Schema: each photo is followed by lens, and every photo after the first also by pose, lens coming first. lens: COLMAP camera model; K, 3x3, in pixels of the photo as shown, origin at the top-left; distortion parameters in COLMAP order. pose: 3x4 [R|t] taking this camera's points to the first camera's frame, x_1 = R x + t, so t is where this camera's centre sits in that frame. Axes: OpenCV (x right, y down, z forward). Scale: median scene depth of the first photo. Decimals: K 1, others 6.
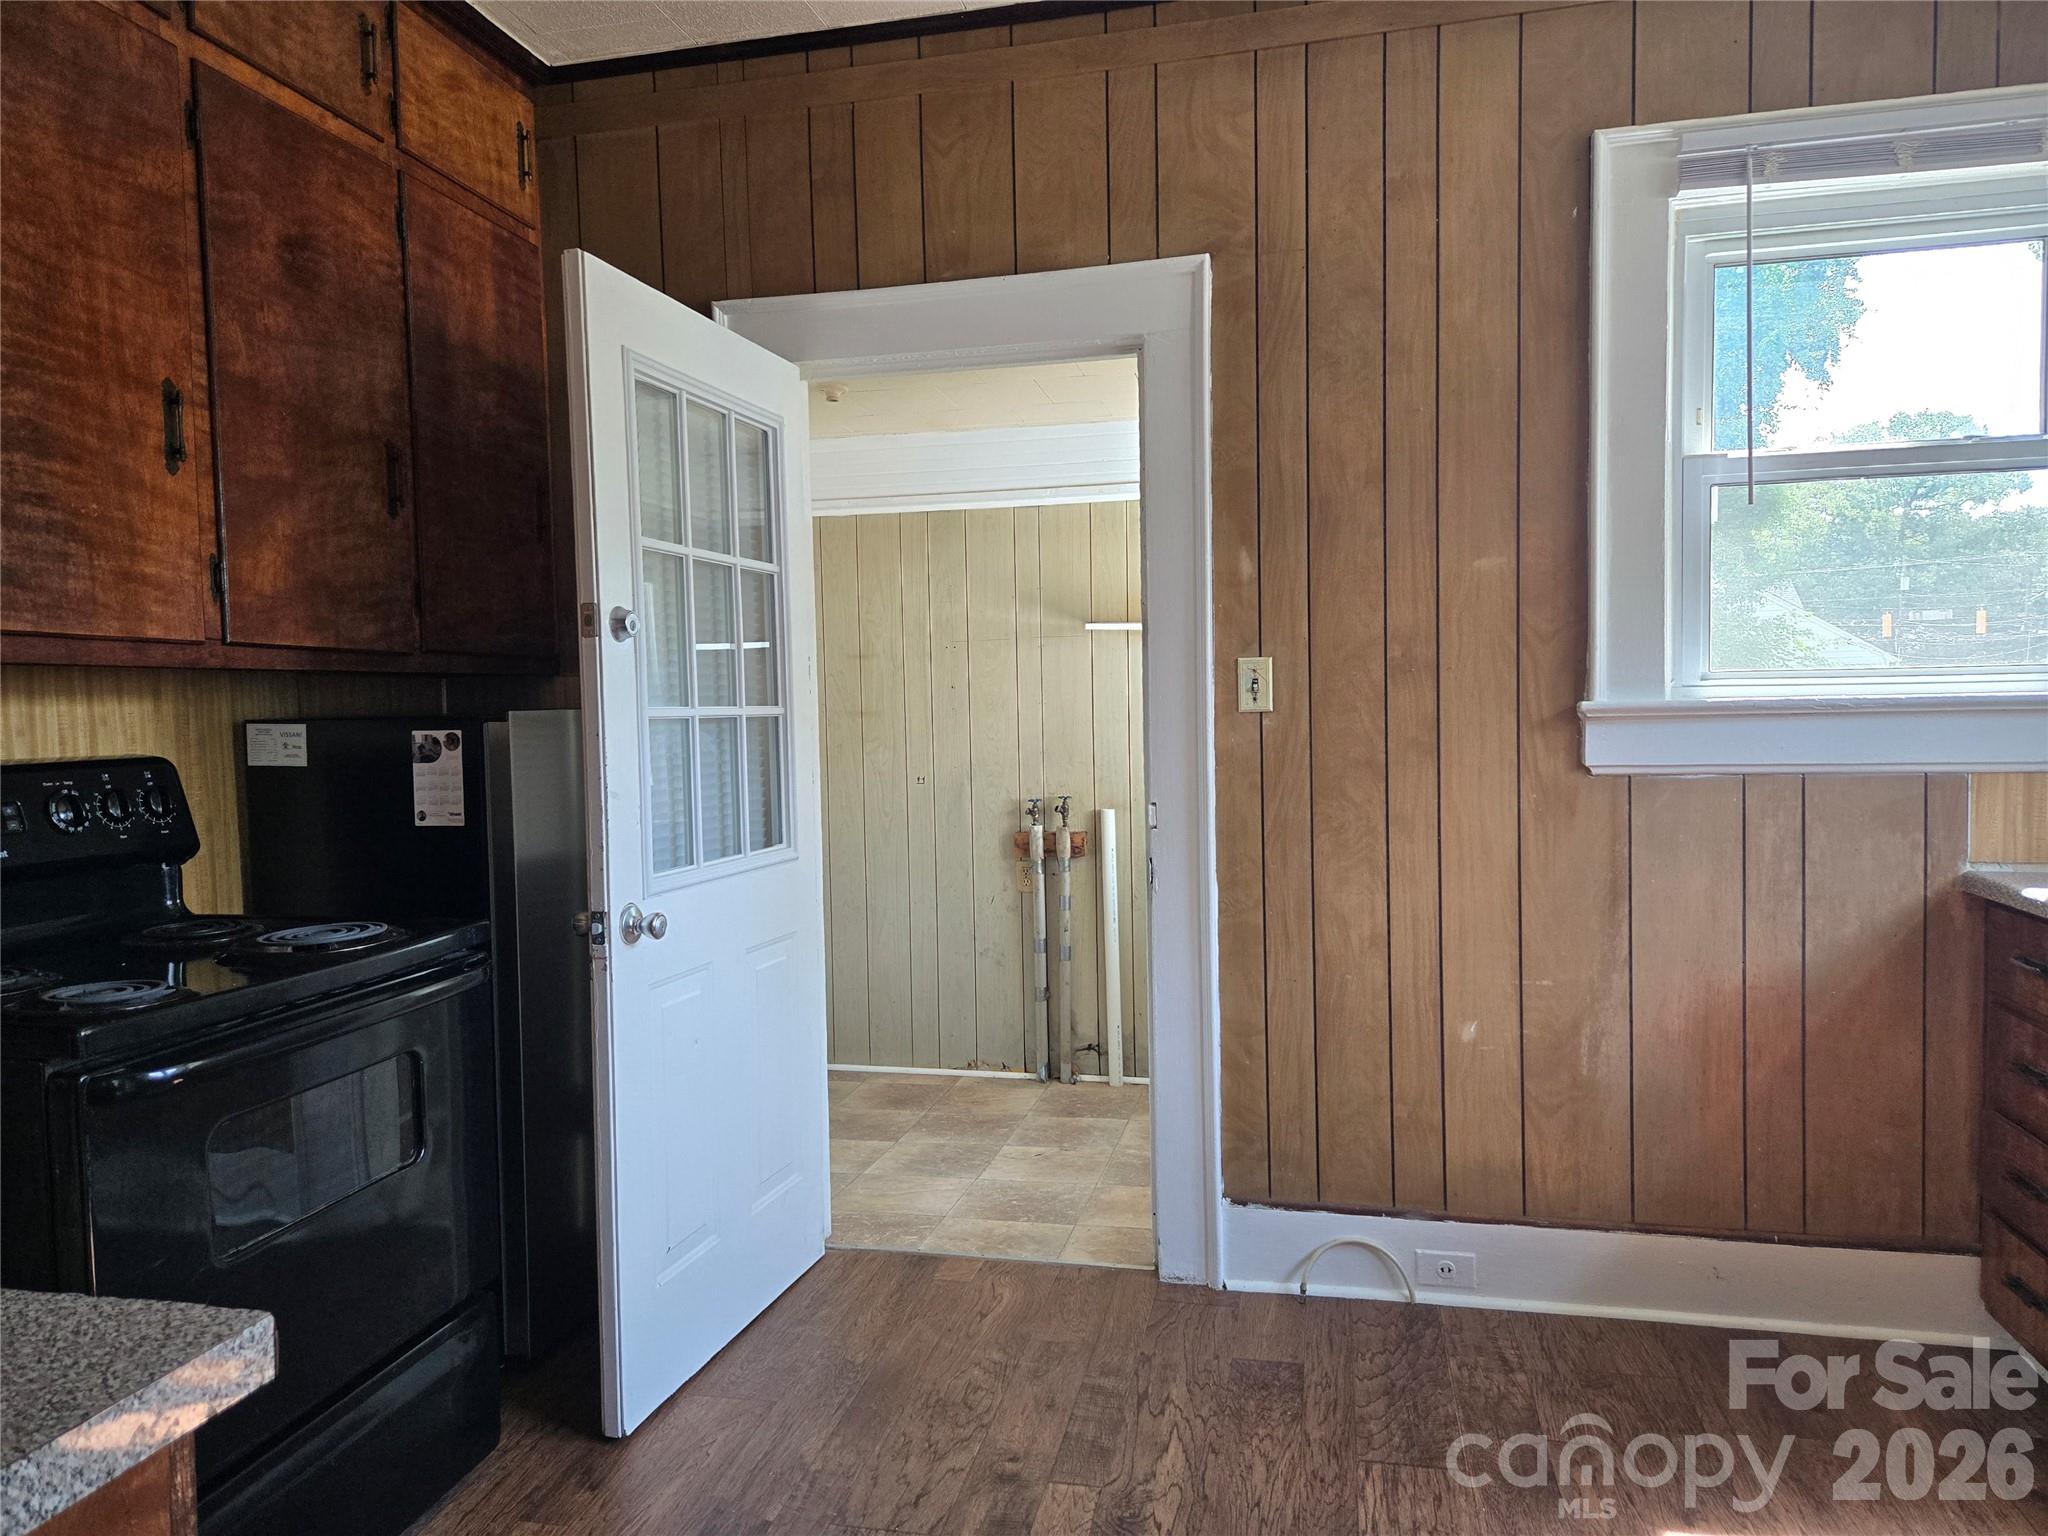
lens RADIAL K [[1354.2, 0, 1023.7], [0, 1354.2, 780.4], [0, 0, 1]] dist [0.073739, -0.062765]
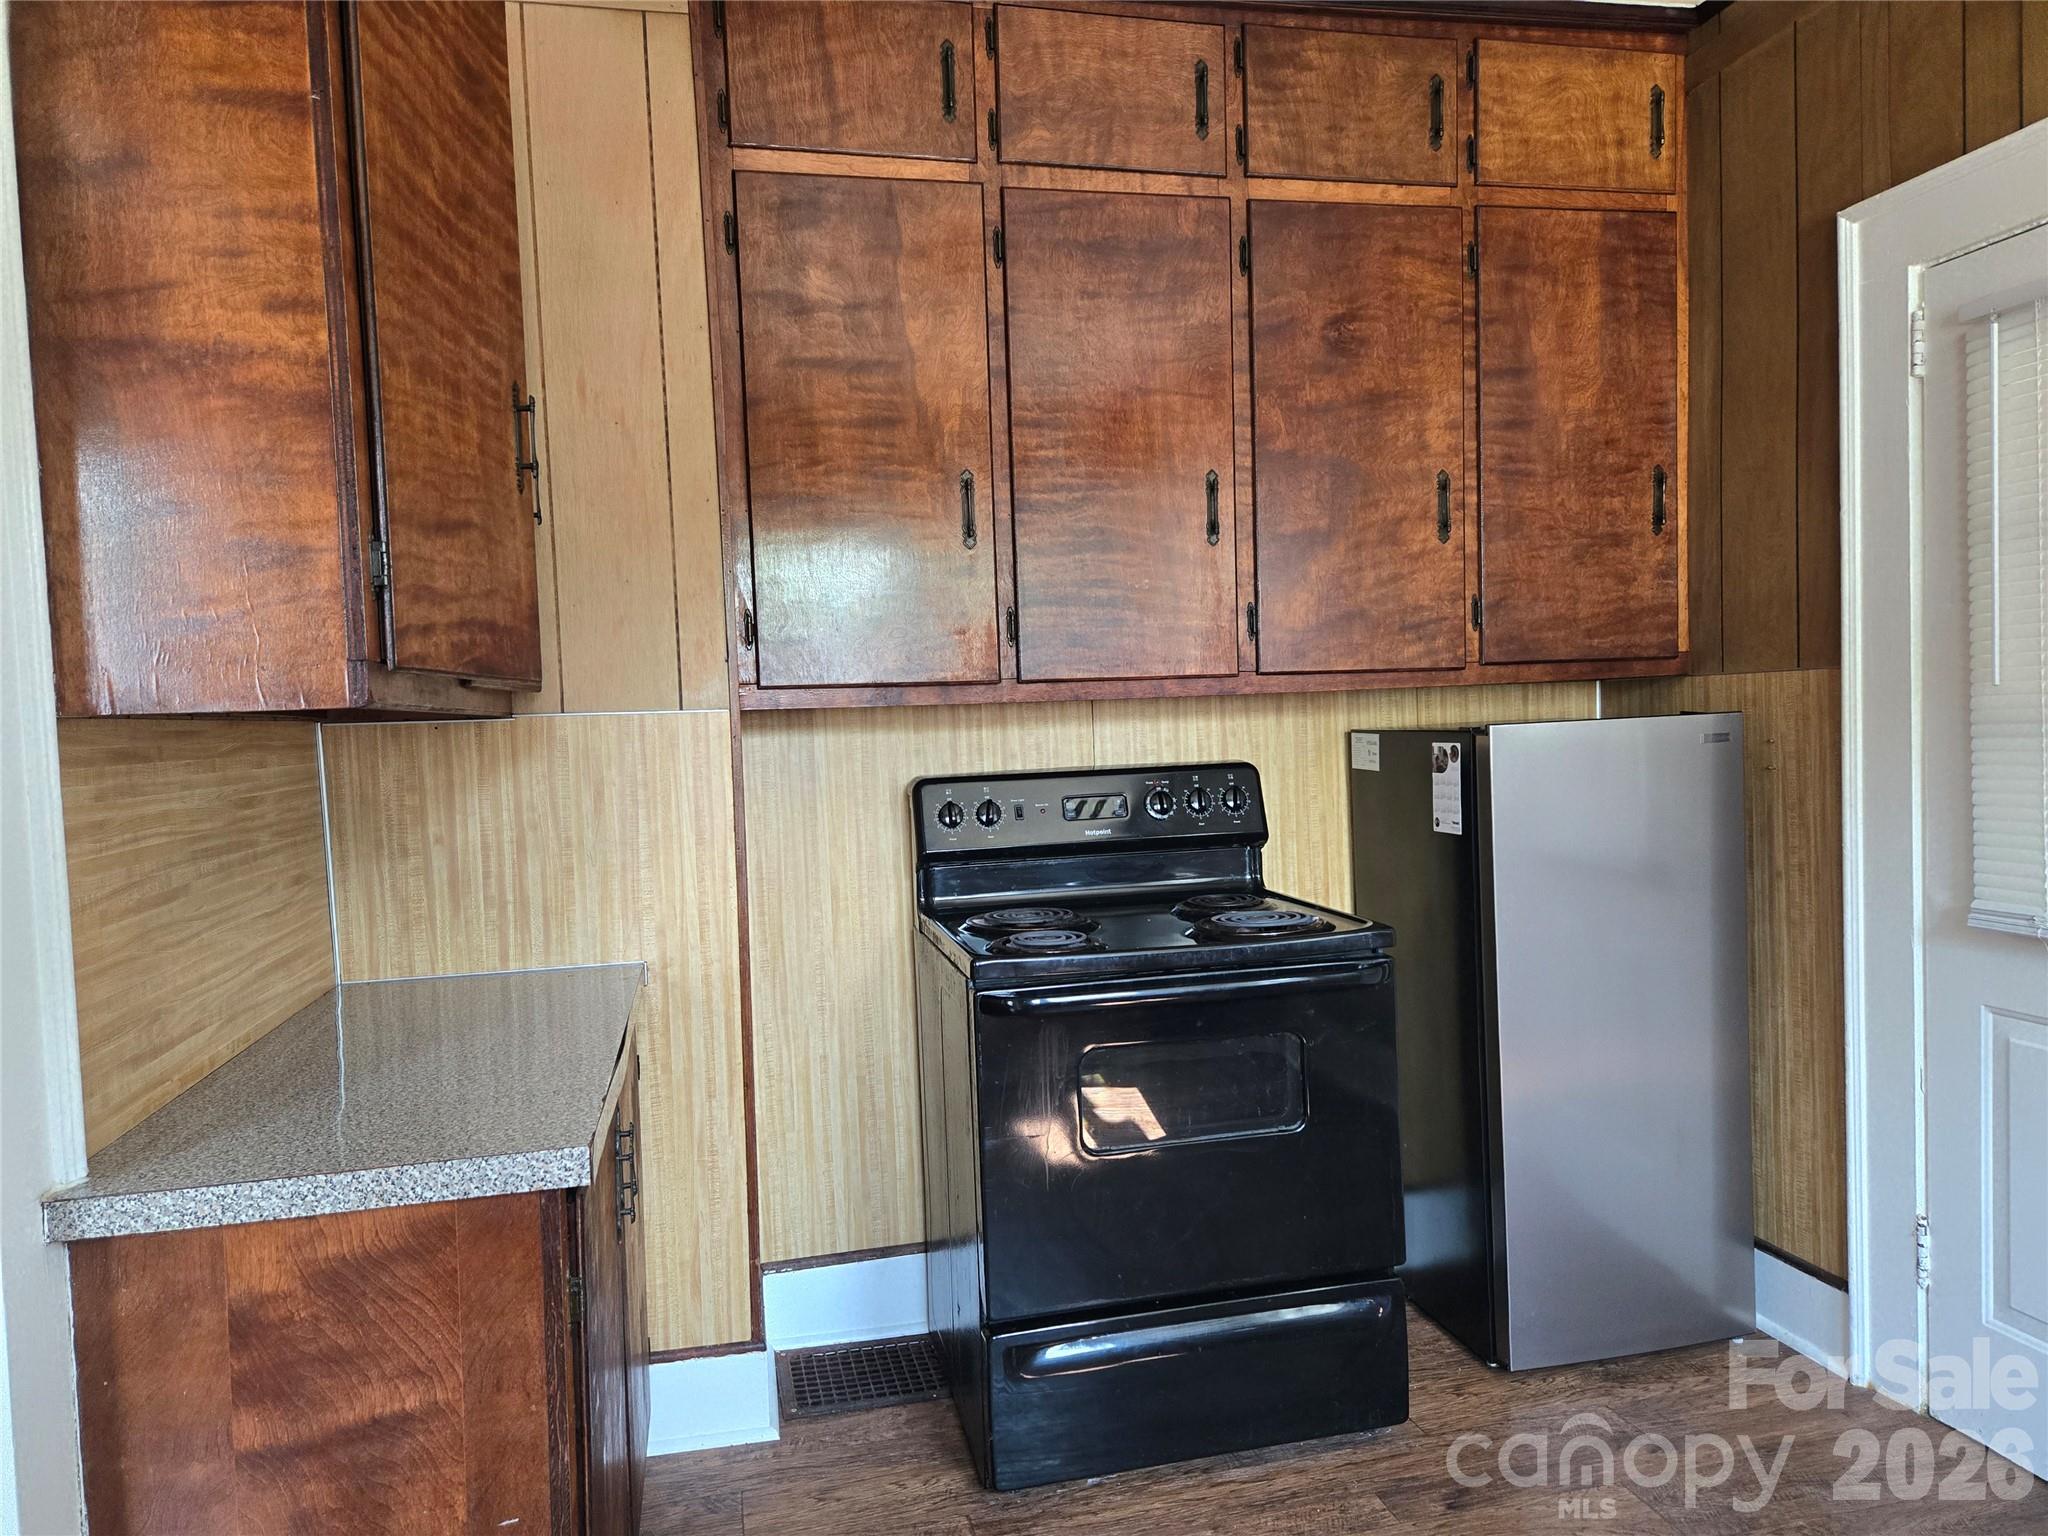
lens RADIAL K [[1354.2, 0, 1023.7], [0, 1354.2, 780.4], [0, 0, 1]] dist [0.073739, -0.062765]
pose [[0.429415, 0.047957, -0.901833, 0.392916], [-0.021612, 0.998849, 0.042825, -0.046779], [0.902848, 0.001100, 0.429957, 0.260733]]
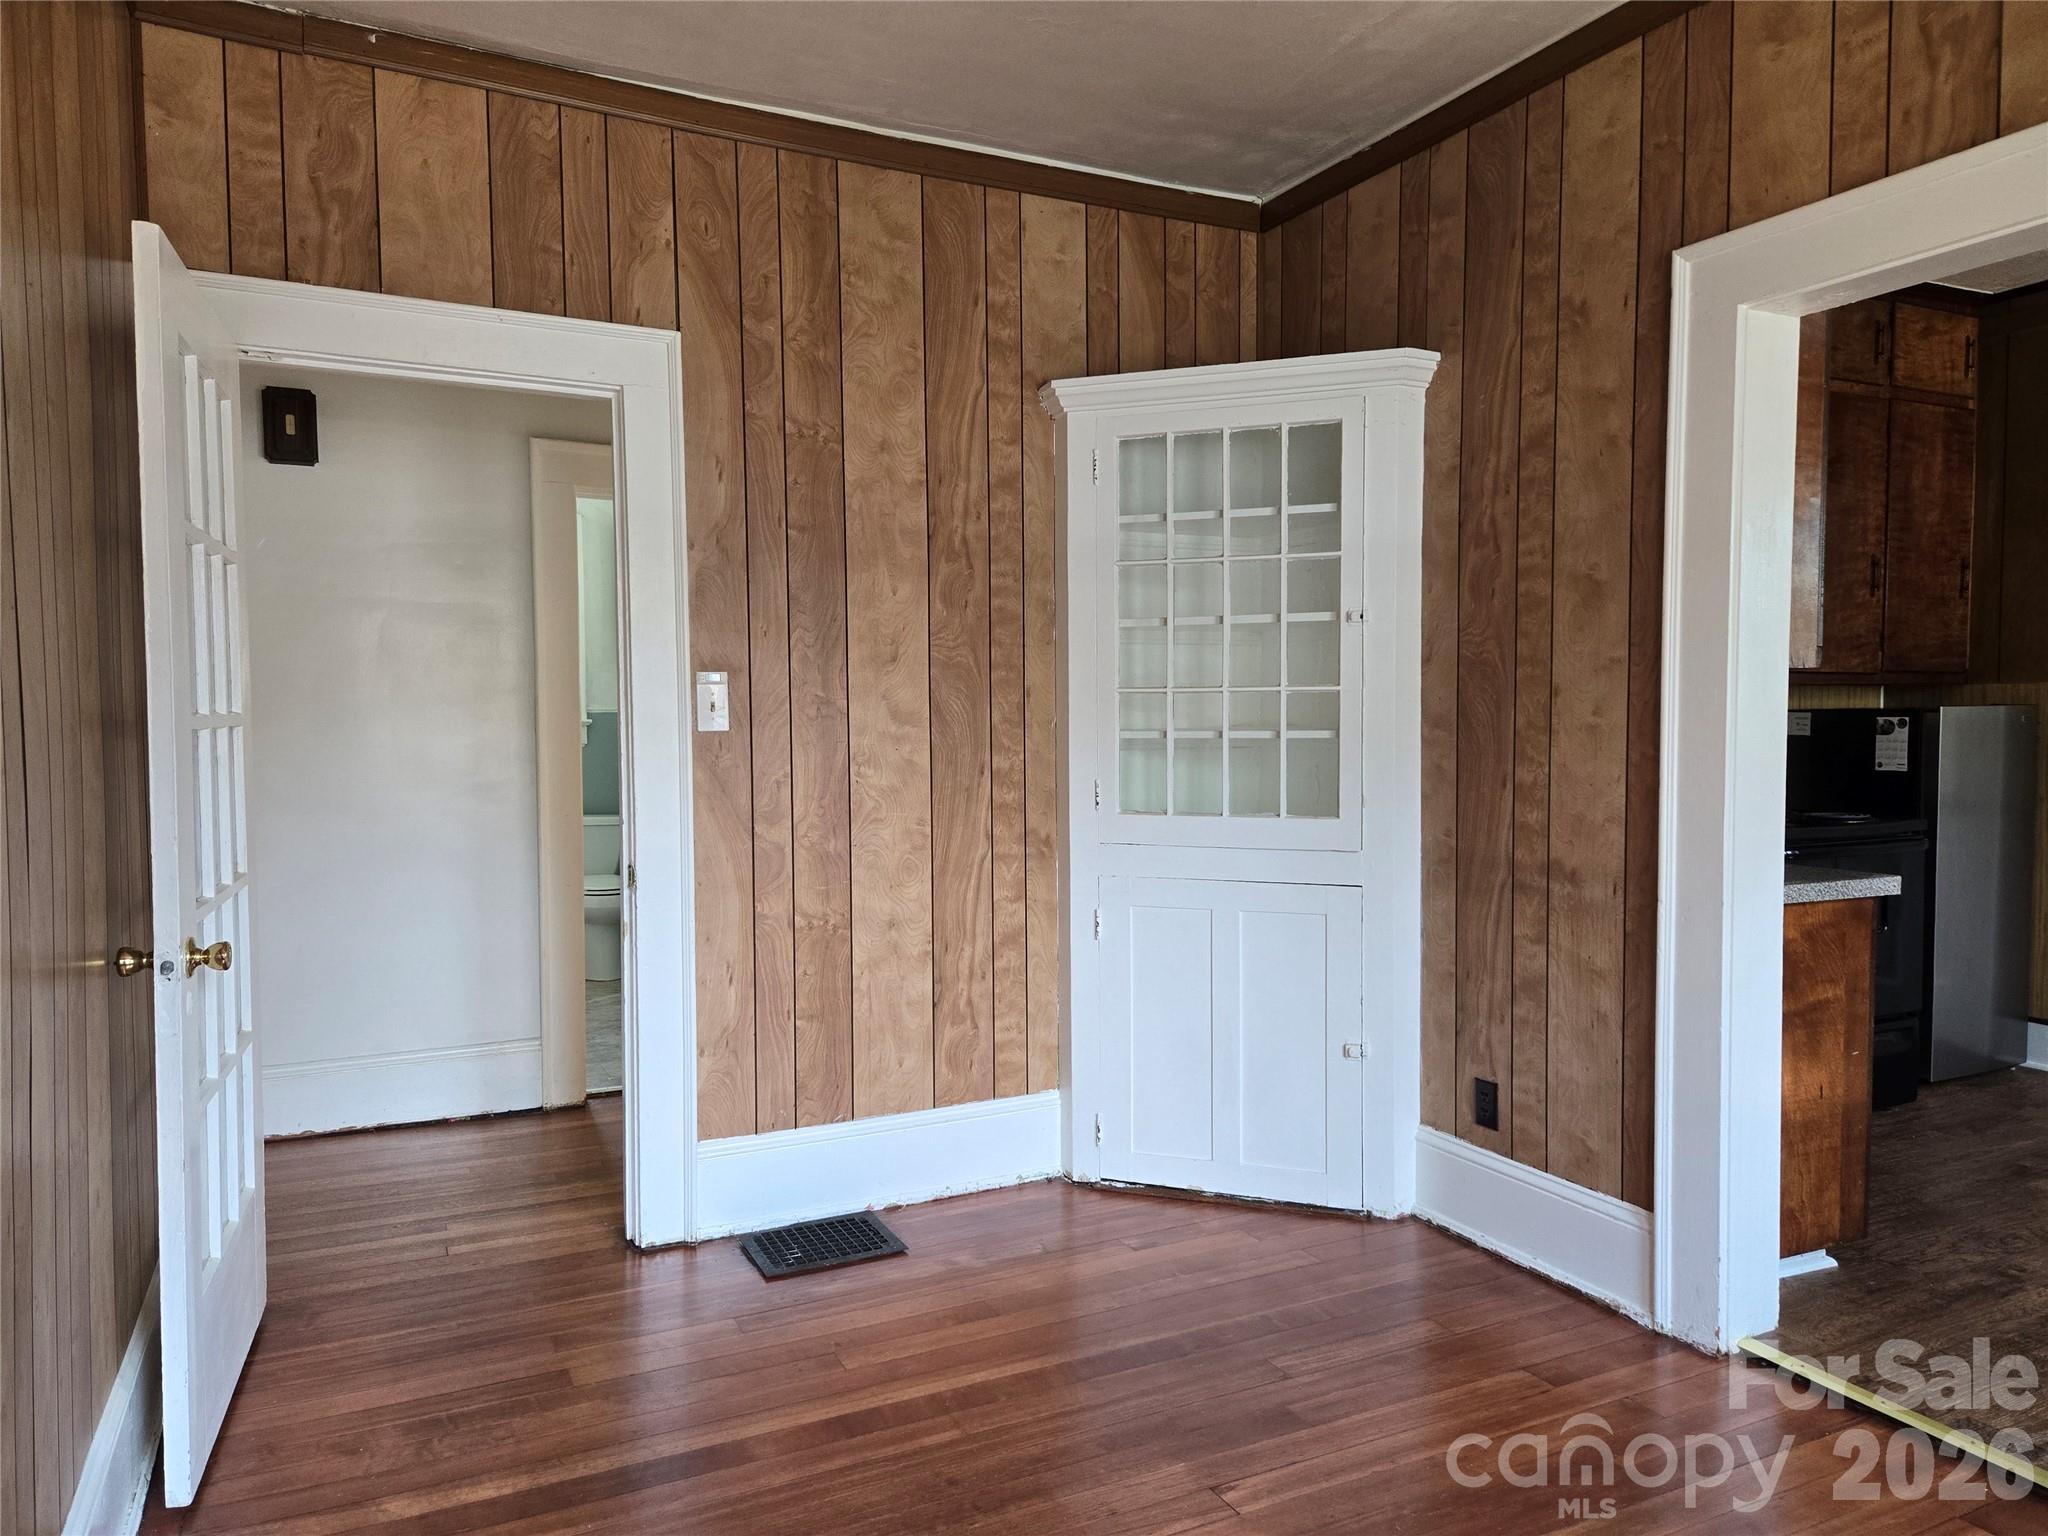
lens RADIAL K [[1358.0, 0, 1012.1], [0, 1358.0, 759.9], [0, 0, 1]] dist [0.083427, -0.074096]
pose [[0.620694, 0.048019, -0.782581, 0.279860], [-0.055327, 0.998317, 0.017374, 0.052197], [0.782098, 0.032513, 0.622306, -1.035860]]
